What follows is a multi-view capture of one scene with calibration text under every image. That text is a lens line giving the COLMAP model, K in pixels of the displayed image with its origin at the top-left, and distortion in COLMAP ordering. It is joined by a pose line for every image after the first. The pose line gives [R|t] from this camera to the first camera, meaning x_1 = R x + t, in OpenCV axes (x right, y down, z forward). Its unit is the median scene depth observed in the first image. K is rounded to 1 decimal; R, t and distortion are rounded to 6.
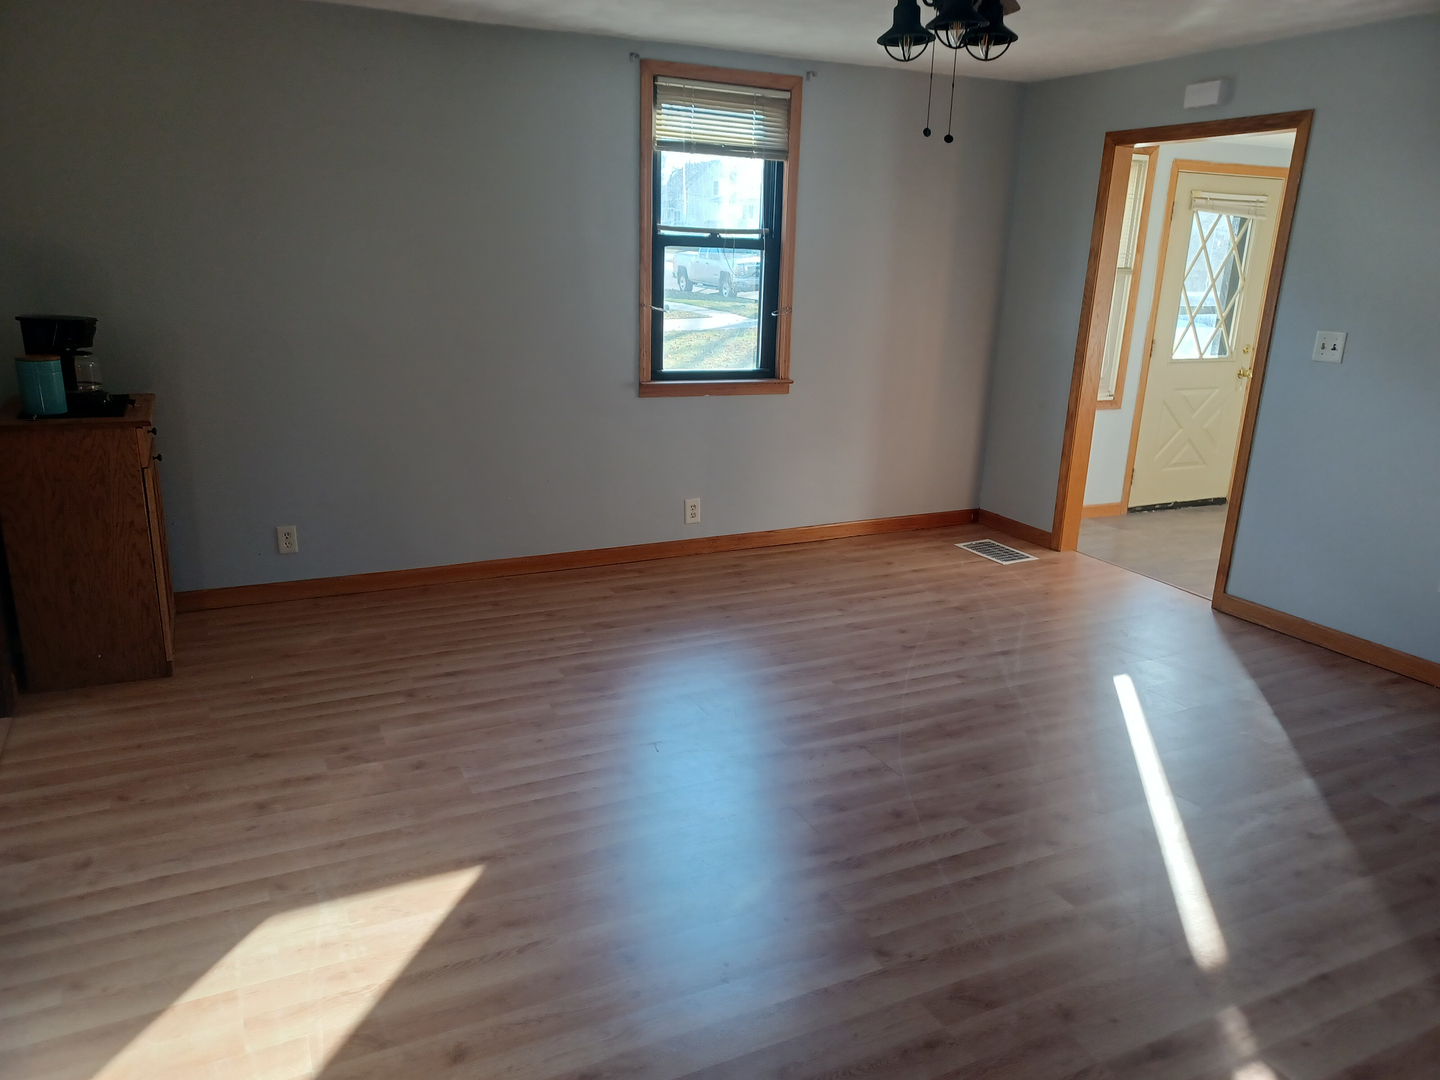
lens RADIAL K [[1013.3, 0, 719.9], [0, 1013.3, 558.8], [0, 0, 1]] dist [0.032850, -0.002758]
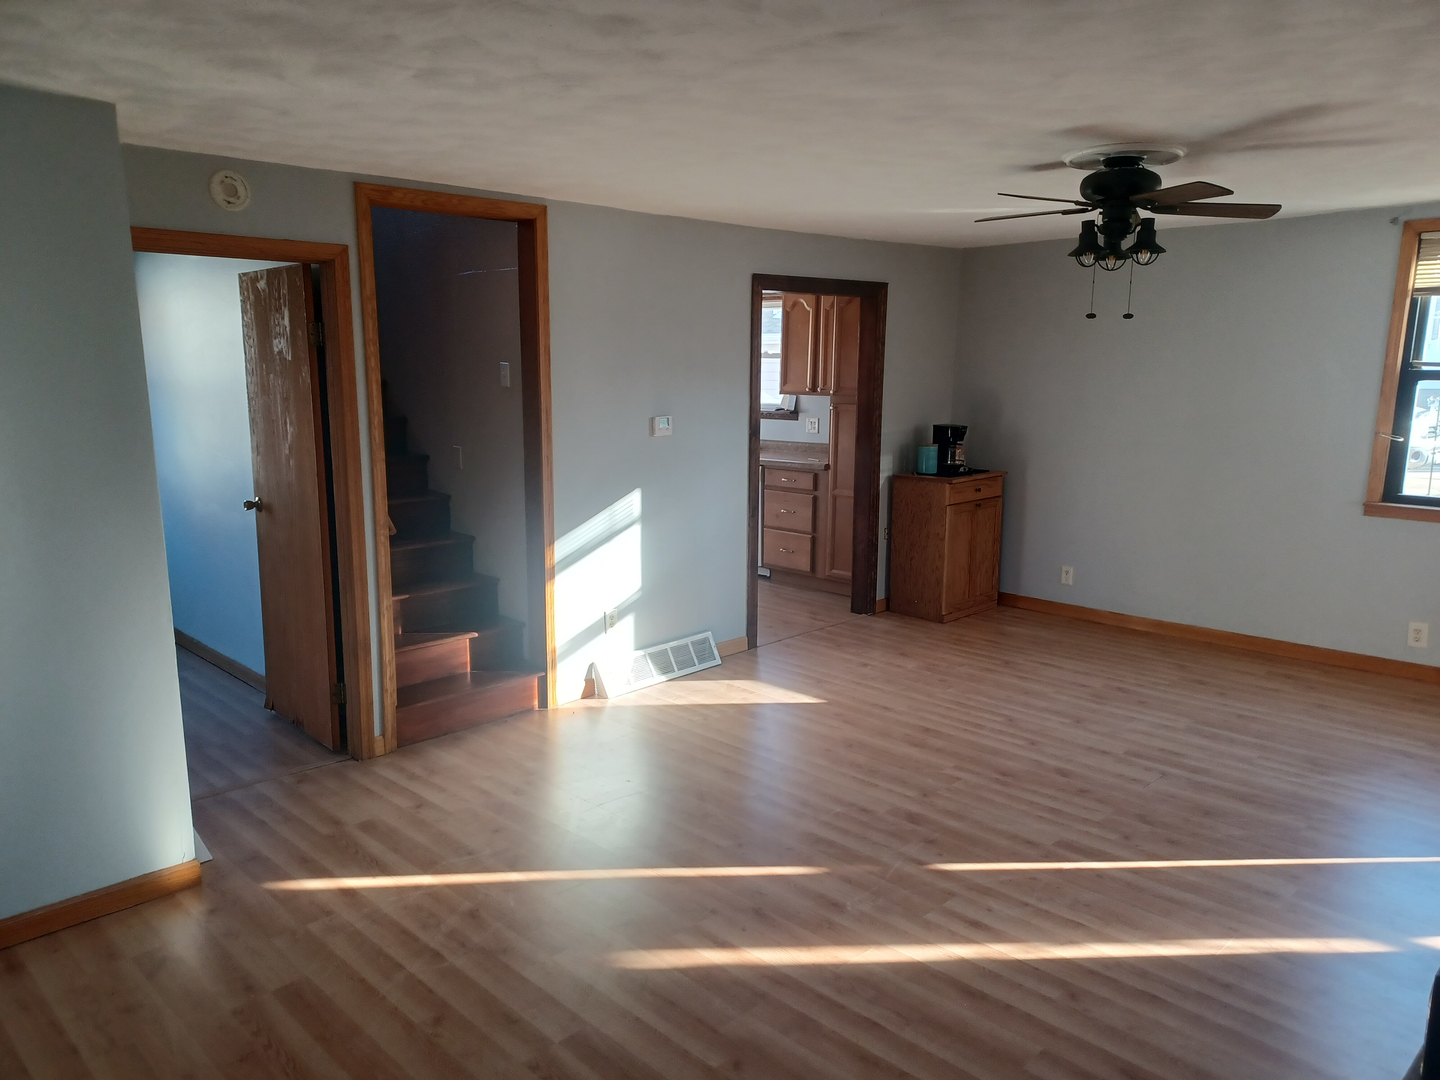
lens RADIAL K [[1053.3, 0, 720.0], [0, 1053.3, 540.0], [0, 0, 1]] dist [0.001943, 0.001658]
pose [[0.313793, 0.129959, -0.940555, 0.827268], [-0.261383, 0.964138, 0.046013, -0.006374], [0.912805, 0.231407, 0.336509, 0.001359]]
